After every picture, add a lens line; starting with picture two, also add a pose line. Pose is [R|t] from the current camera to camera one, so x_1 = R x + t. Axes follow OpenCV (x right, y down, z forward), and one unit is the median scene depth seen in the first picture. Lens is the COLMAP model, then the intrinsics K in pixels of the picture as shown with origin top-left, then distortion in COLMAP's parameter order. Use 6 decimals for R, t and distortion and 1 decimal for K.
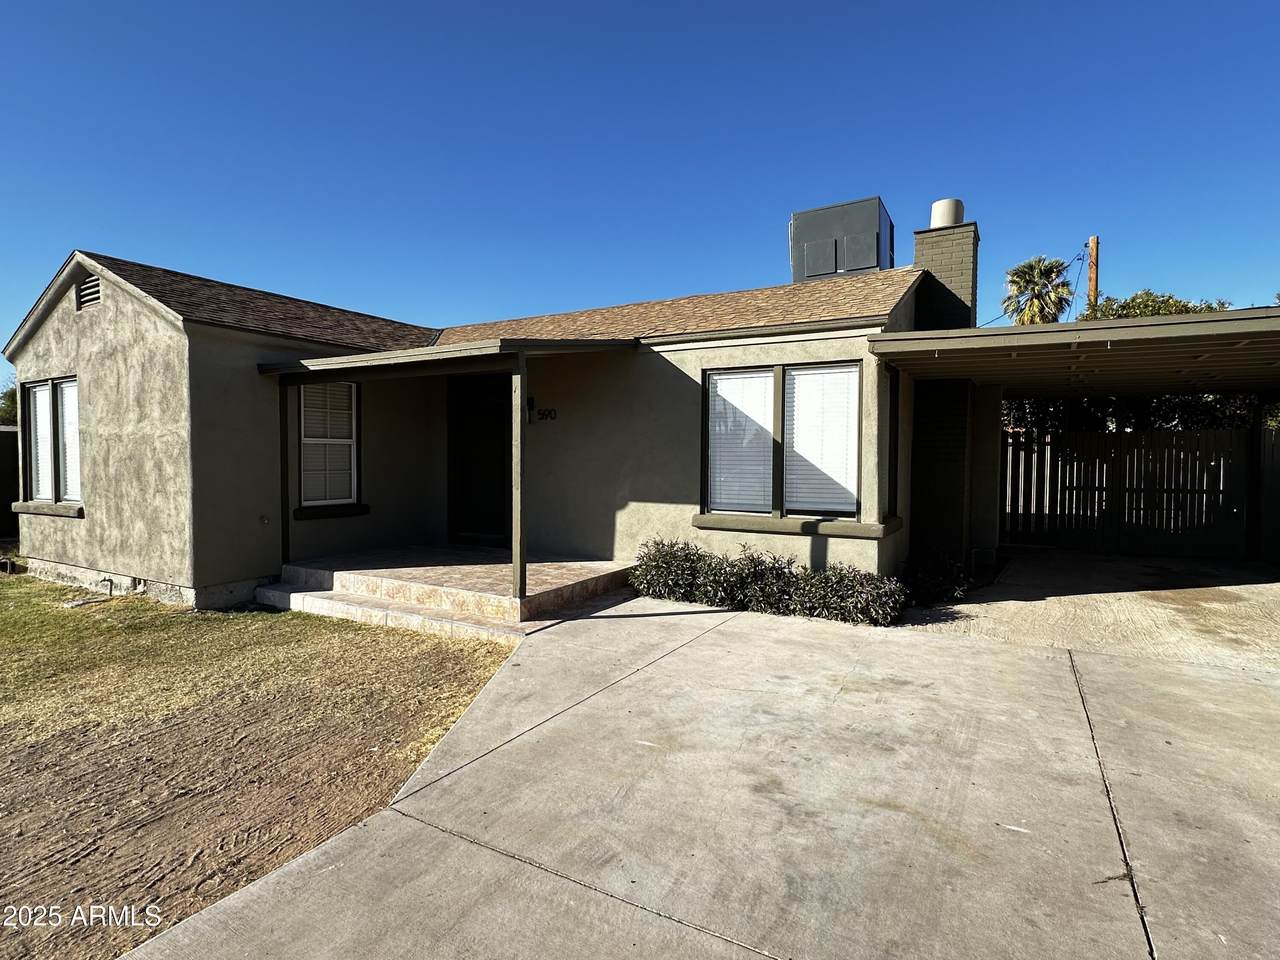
lens RADIAL K [[643.7, 0, 642.5], [0, 643.7, 477.6], [0, 0, 1]] dist [0.047668, 0.000206]
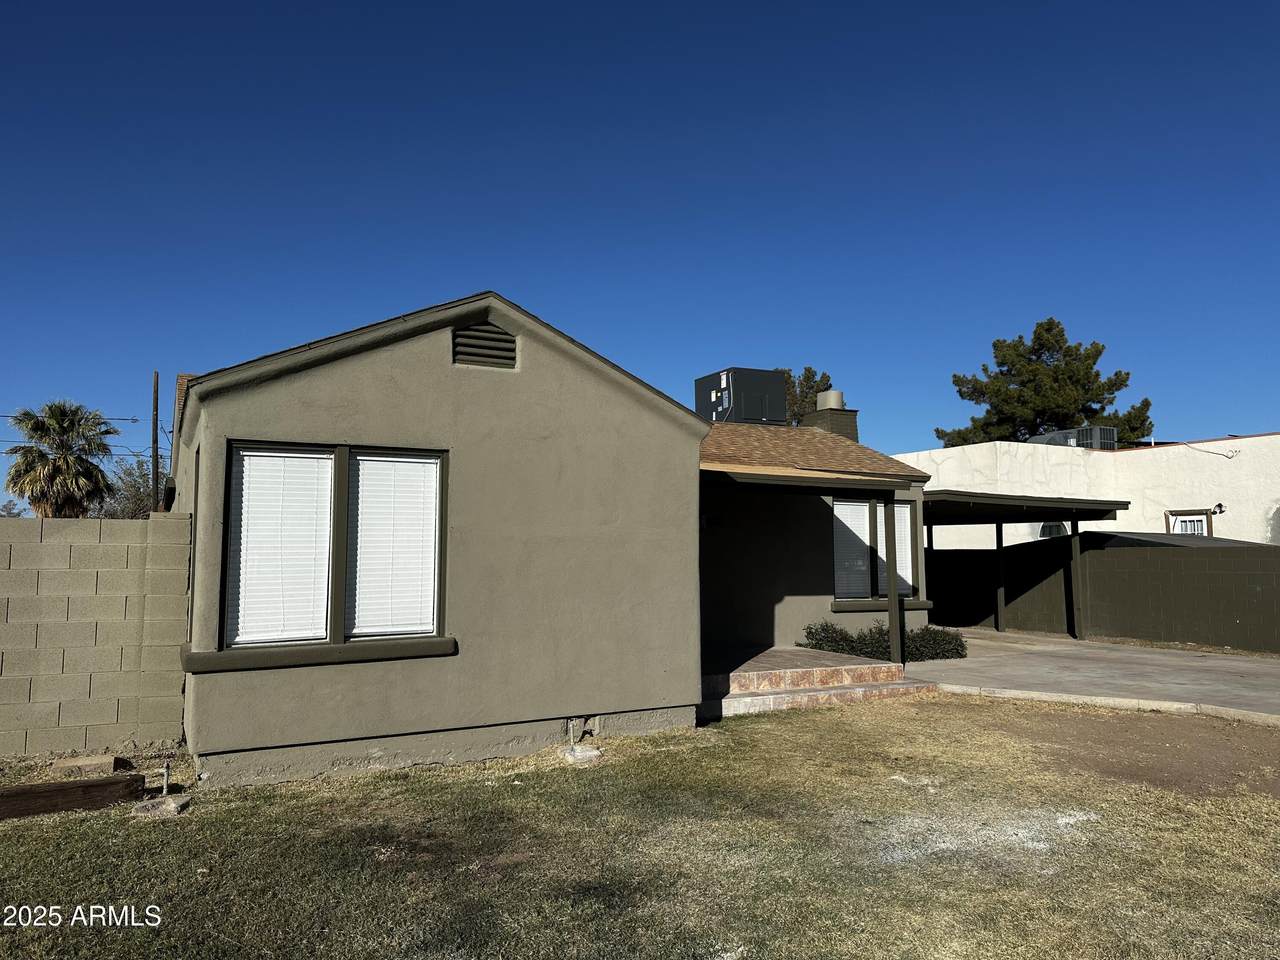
lens RADIAL K [[899.8, 0, 644.6], [0, 899.8, 476.3], [0, 0, 1]] dist [0.163674, -0.000247]
pose [[0.515858, 0.071489, 0.853686, -1.762164], [0.035831, 0.993839, -0.104878, -0.018706], [-0.855924, 0.084691, 0.510119, 0.353501]]
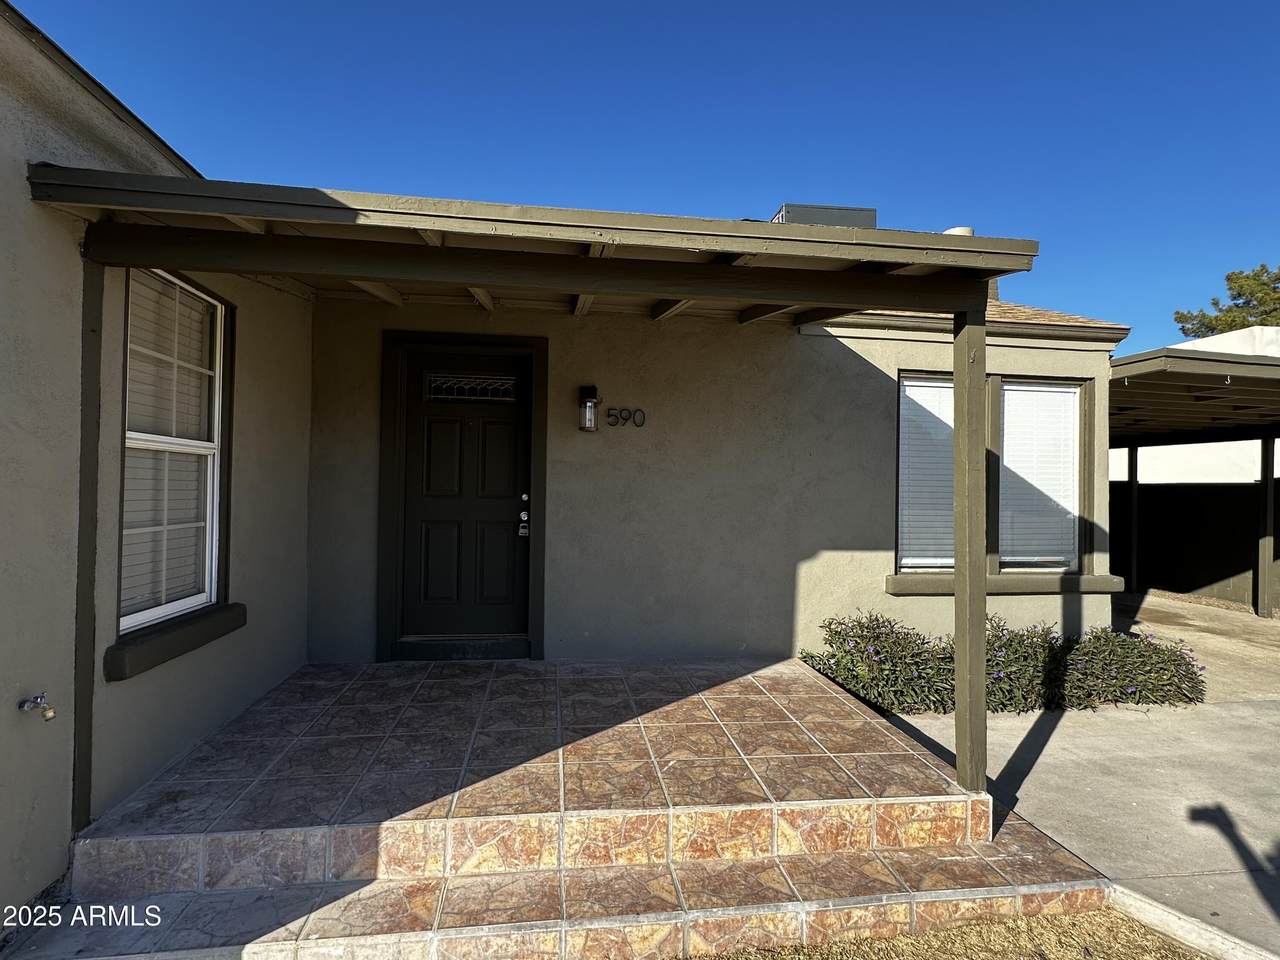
lens RADIAL K [[620.8, 0, 634.2], [0, 620.8, 480.5], [0, 0, 1]] dist [0.004337, 0.001451]
pose [[0.798191, 0.016900, 0.602167, -0.548727], [0.009625, 0.999121, -0.040799, -0.020786], [-0.602327, 0.038361, 0.797327, 0.634400]]
